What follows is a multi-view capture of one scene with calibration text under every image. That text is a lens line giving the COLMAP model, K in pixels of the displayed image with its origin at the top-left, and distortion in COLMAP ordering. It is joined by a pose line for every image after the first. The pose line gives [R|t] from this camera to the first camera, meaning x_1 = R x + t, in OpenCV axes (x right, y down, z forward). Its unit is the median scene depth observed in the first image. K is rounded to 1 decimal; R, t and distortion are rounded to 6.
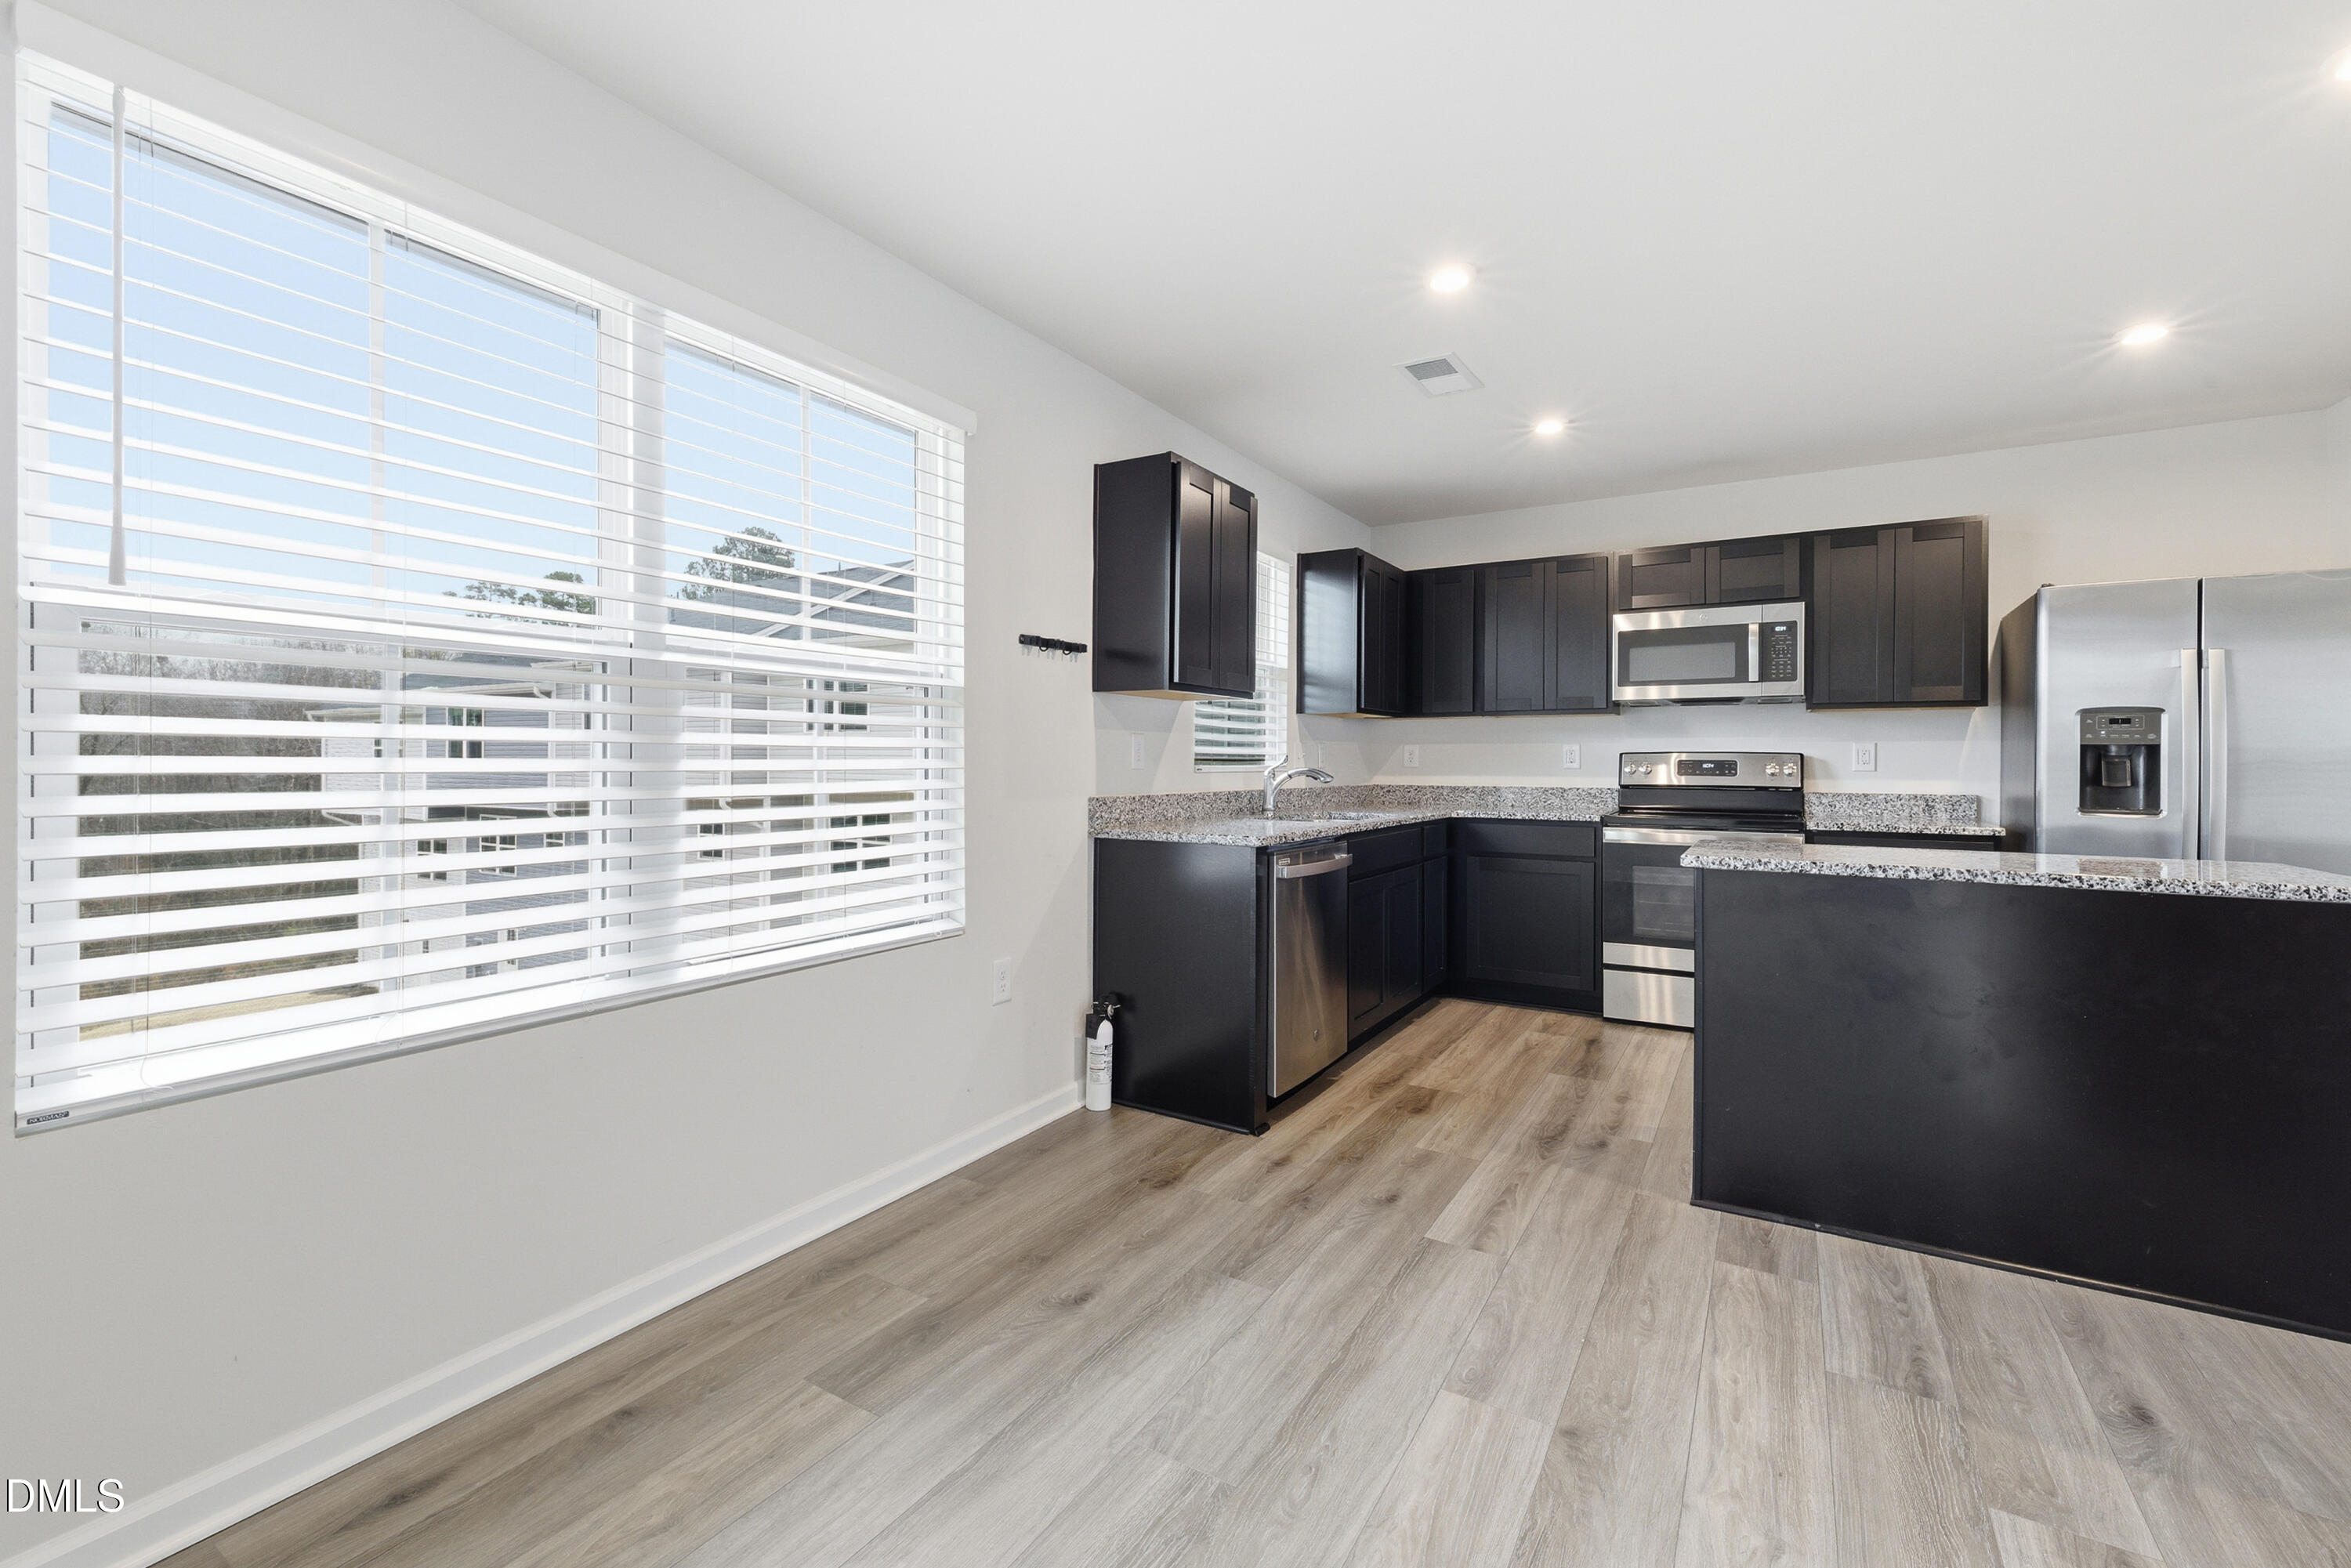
lens RADIAL K [[1001.3, 0, 1173.0], [0, 1001.3, 764.5], [0, 0, 1]] dist [-0.000451, -0.000530]
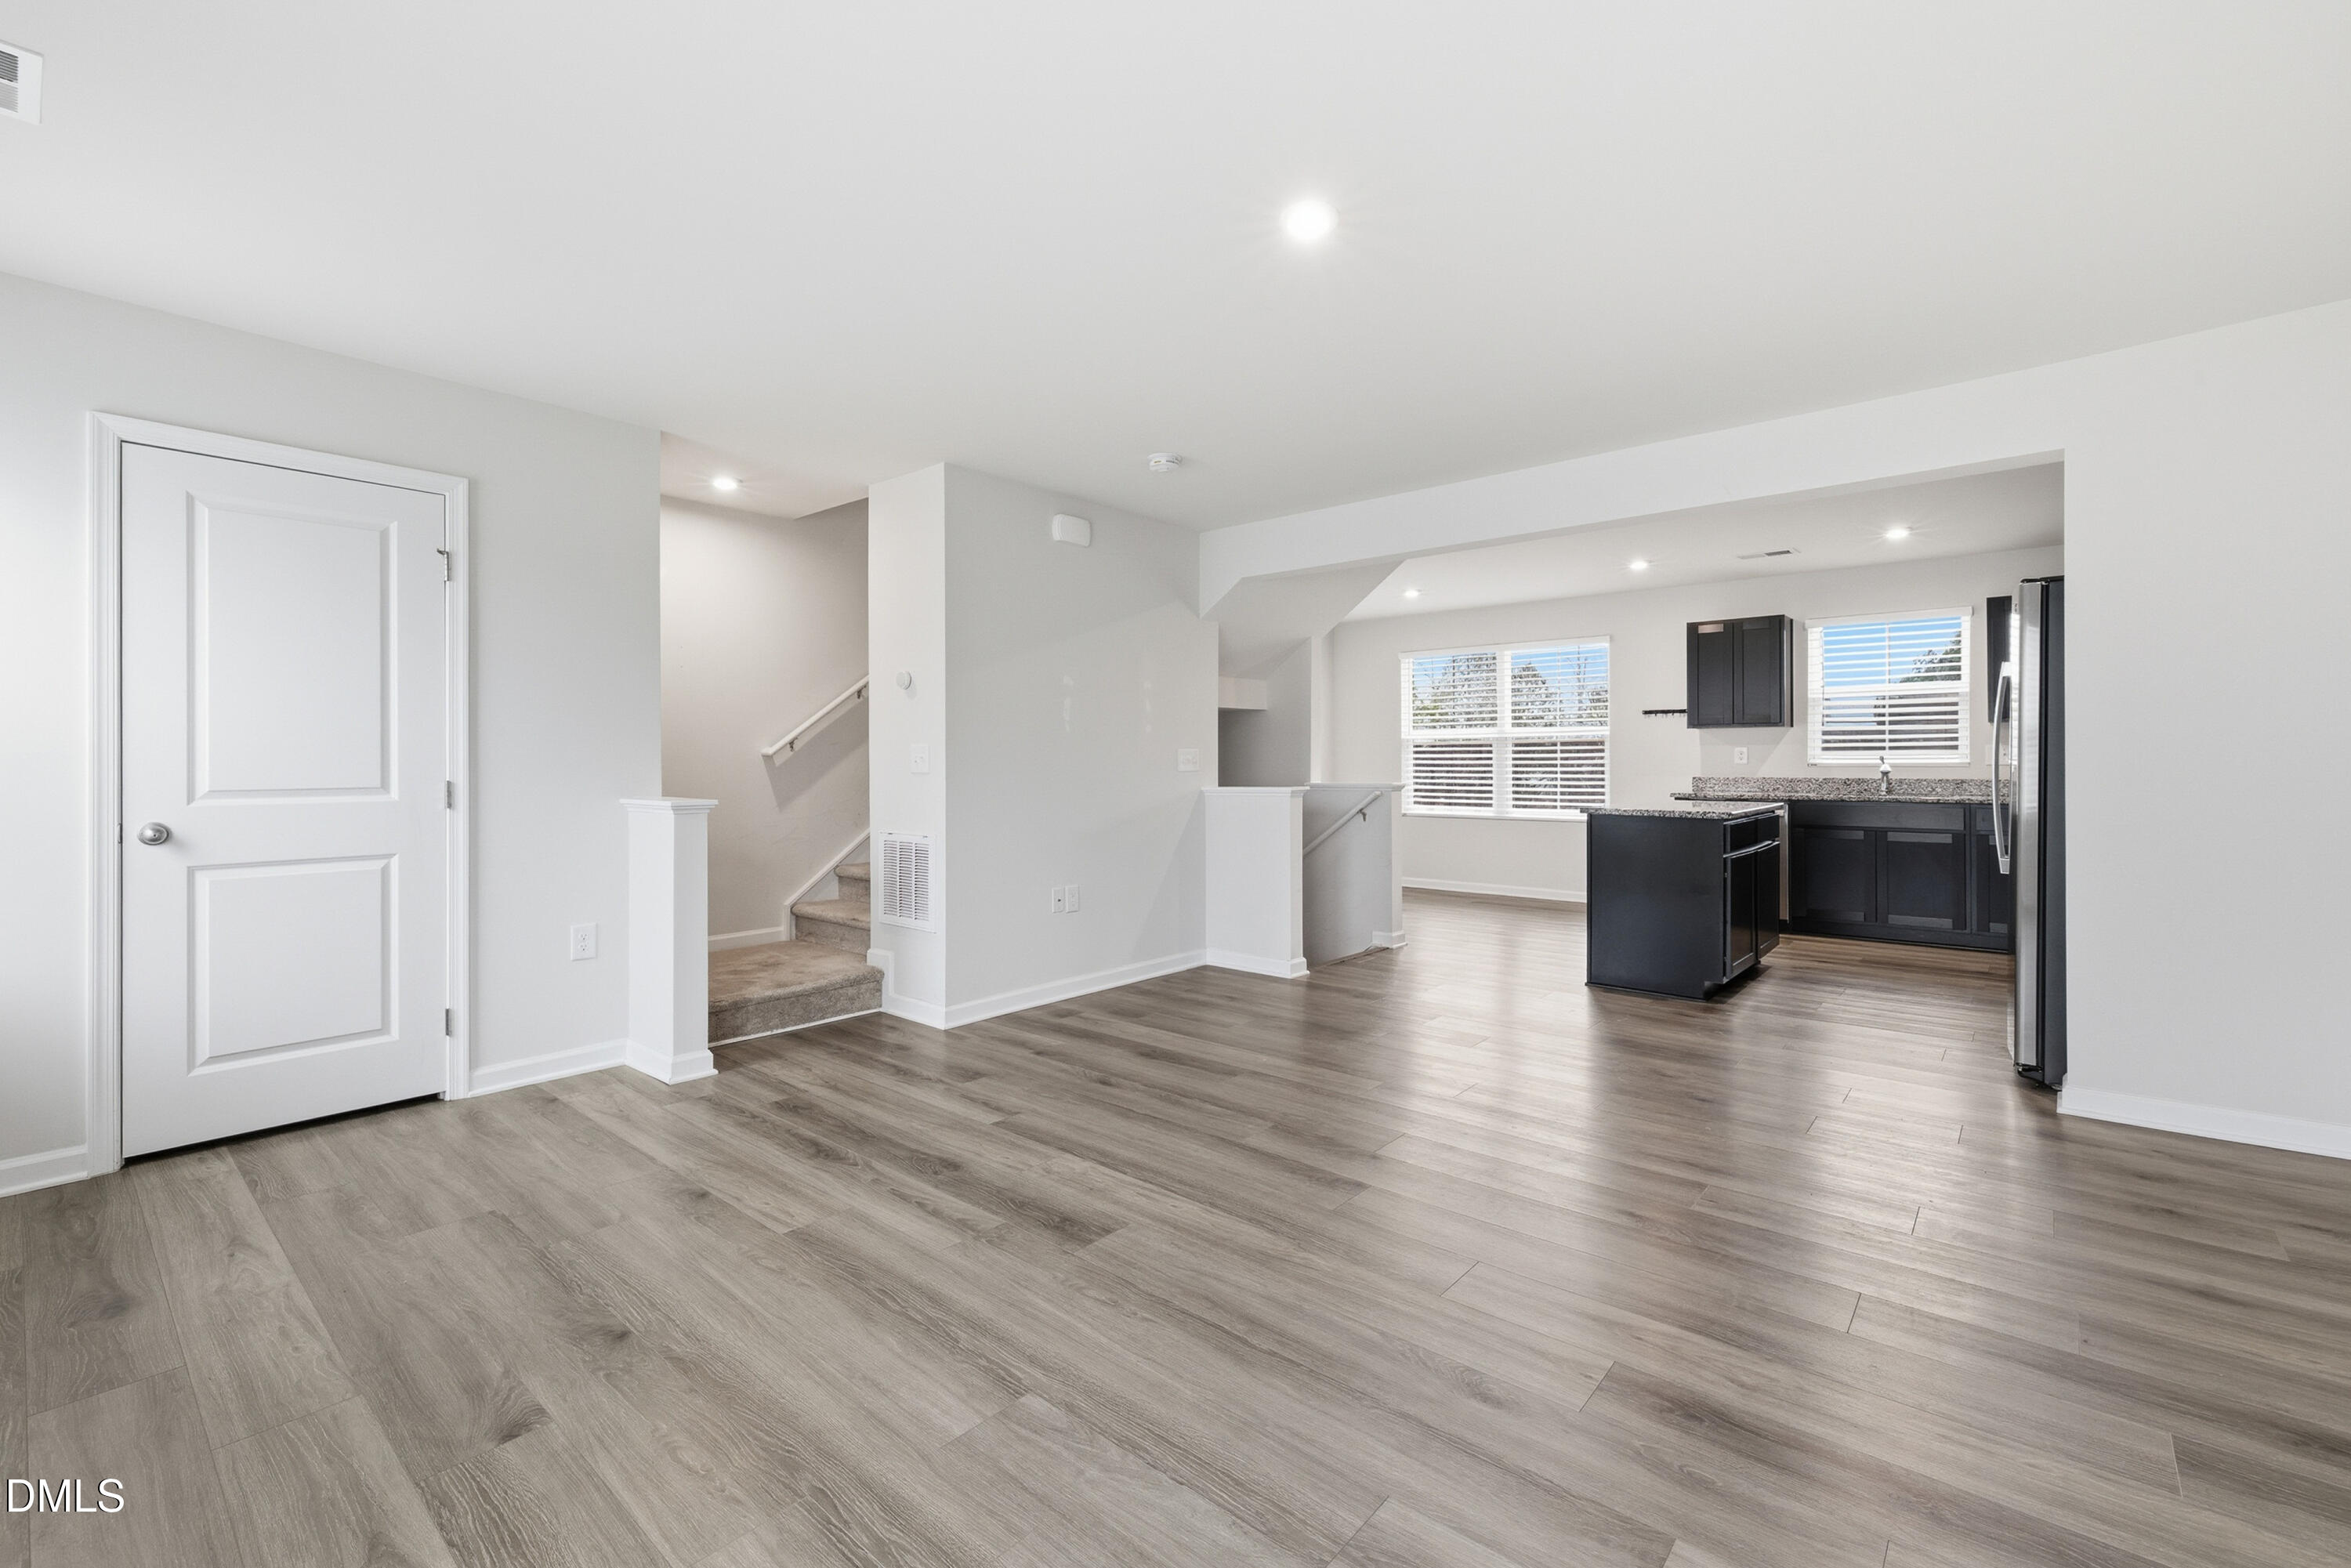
lens RADIAL K [[1001.3, 0, 1173.0], [0, 1001.3, 764.5], [0, 0, 1]] dist [-0.000451, -0.000530]
pose [[-0.161594, -0.003180, -0.986852, 2.061155], [0.000953, 0.999994, -0.003379, 0.012860], [0.986857, -0.001487, -0.161590, 0.180703]]
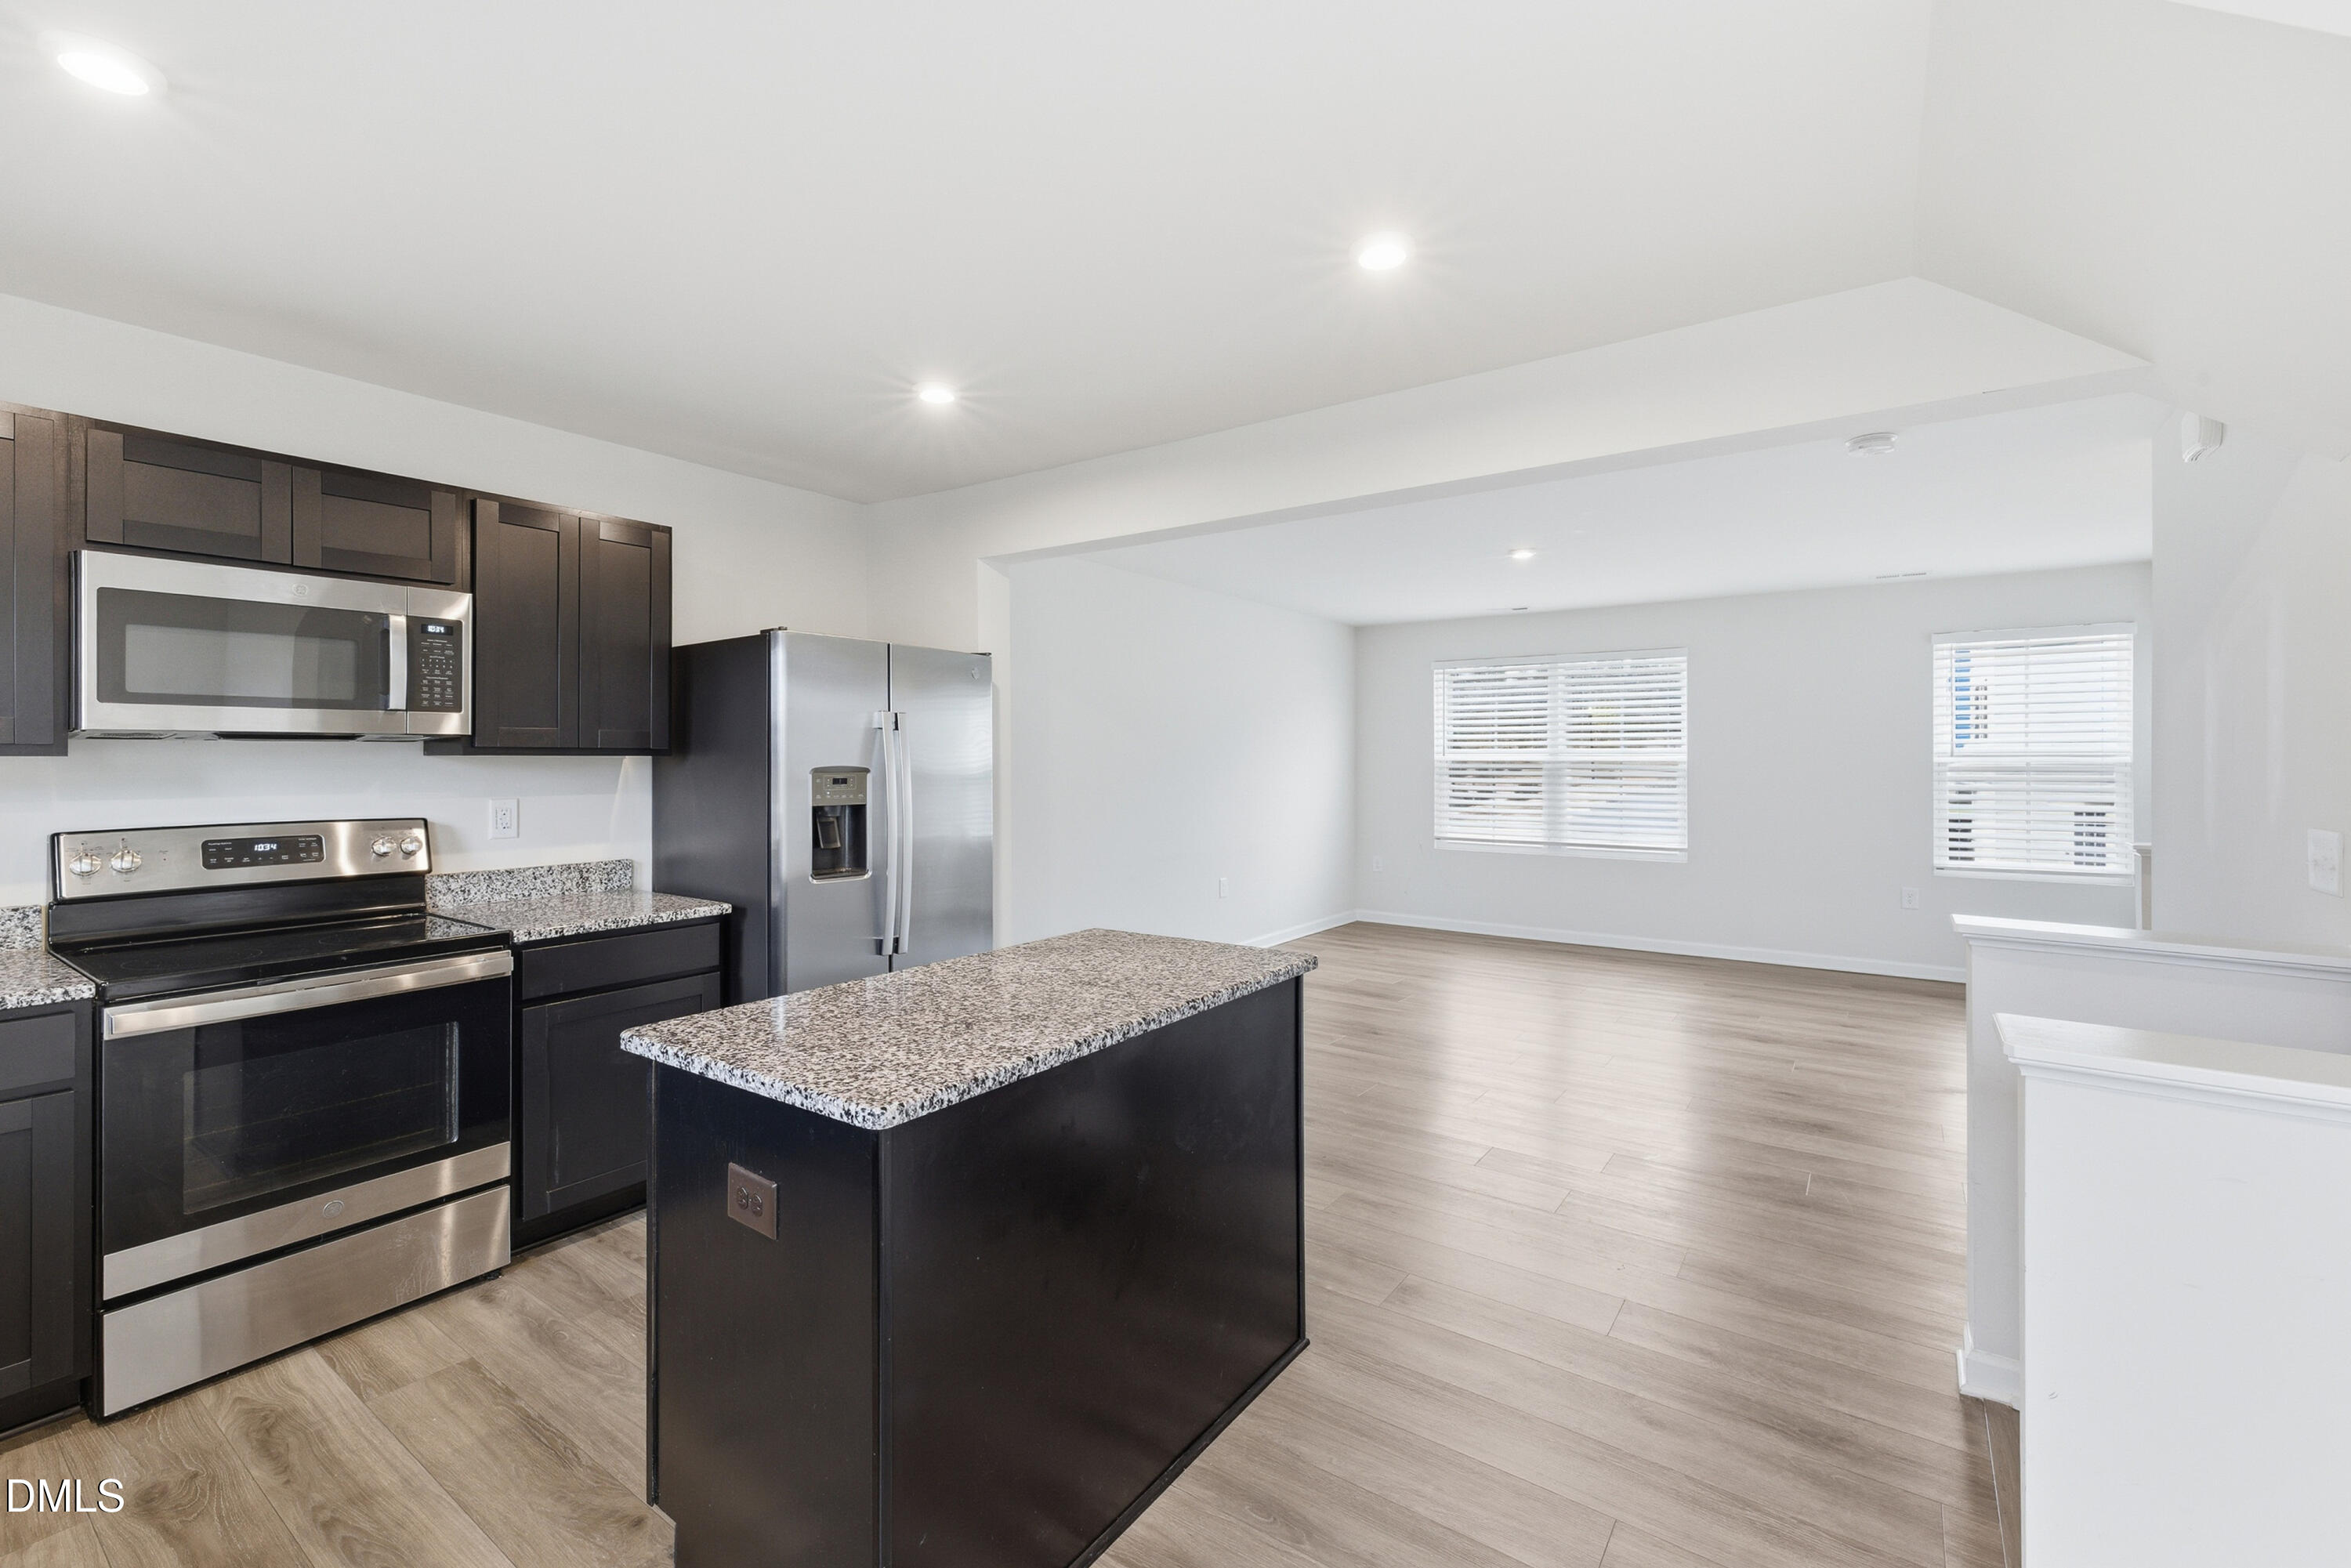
lens RADIAL K [[1001.3, 0, 1173.0], [0, 1001.3, 764.5], [0, 0, 1]] dist [-0.000451, -0.000530]
pose [[0.075664, -0.011116, 0.997071, 0.007074], [0.005107, 0.999929, 0.010760, -0.061347], [-0.997120, 0.004278, 0.075715, 0.547236]]
